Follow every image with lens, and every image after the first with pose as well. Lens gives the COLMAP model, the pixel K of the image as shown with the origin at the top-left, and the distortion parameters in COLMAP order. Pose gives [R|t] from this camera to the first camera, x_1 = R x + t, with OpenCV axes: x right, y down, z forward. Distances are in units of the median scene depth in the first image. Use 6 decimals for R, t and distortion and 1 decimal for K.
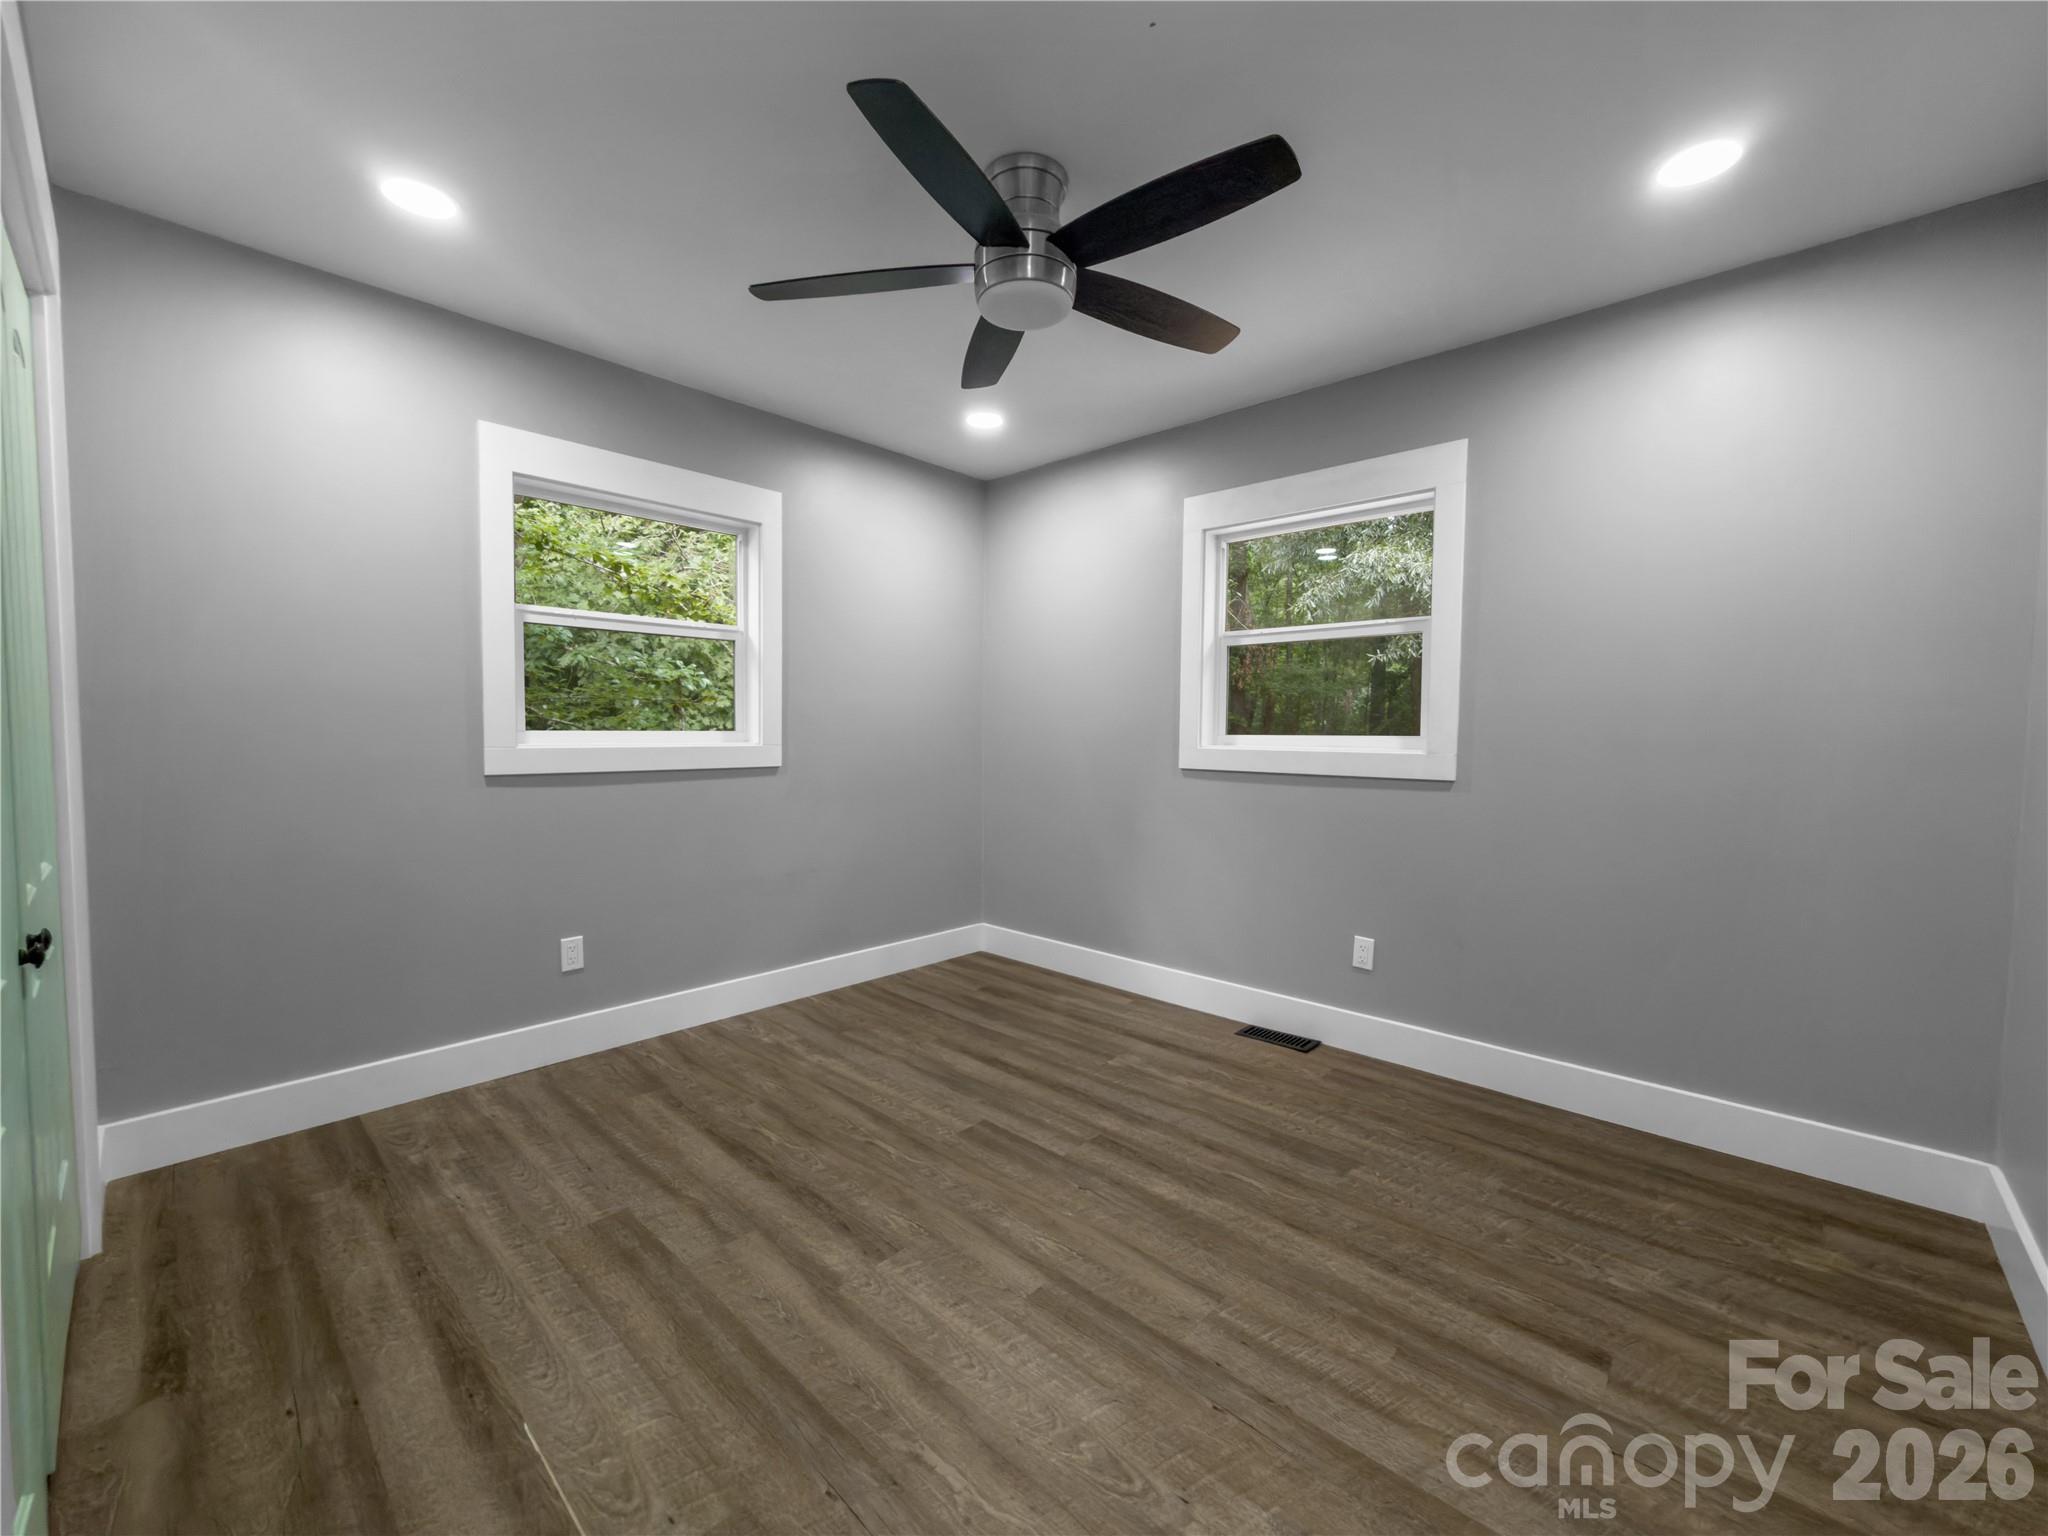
lens RADIAL K [[818.1, 0, 1023.5], [0, 818.1, 771.4], [0, 0, 1]] dist [0.000417, -0.000360]
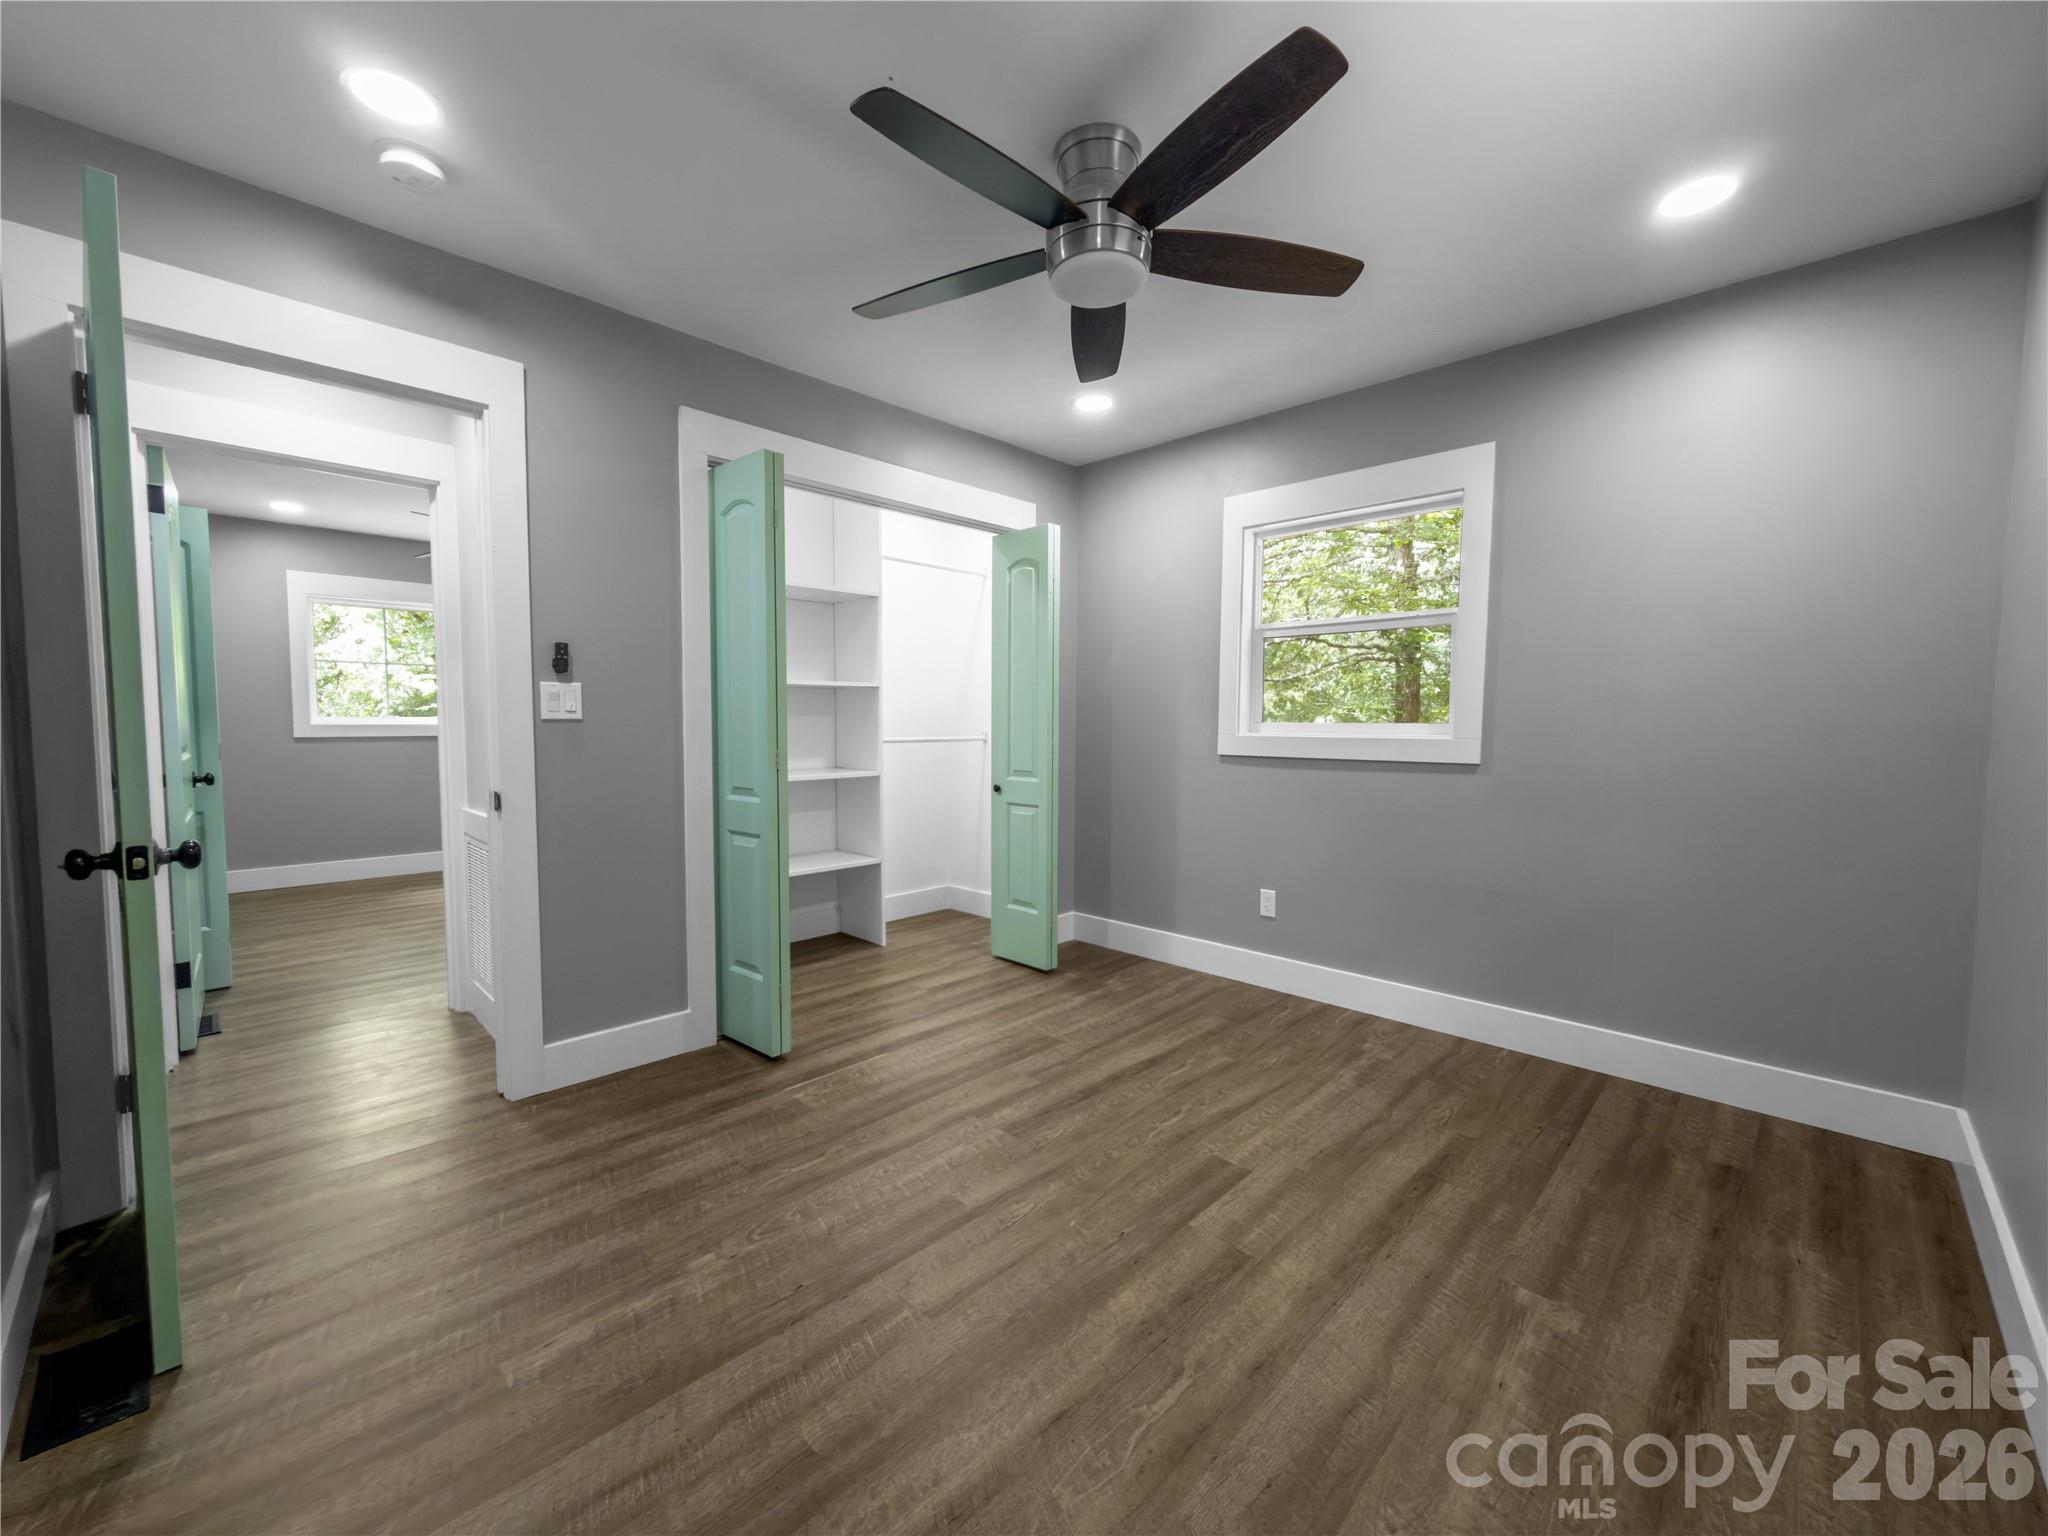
lens RADIAL K [[818.1, 0, 1031.9], [0, 818.1, 776.1], [0, 0, 1]] dist [0.000417, -0.000360]
pose [[-0.017986, 0.058145, -0.998146, 0.817114], [-0.055978, 0.996683, 0.059068, -0.026936], [0.998270, 0.056937, -0.014672, 0.783675]]
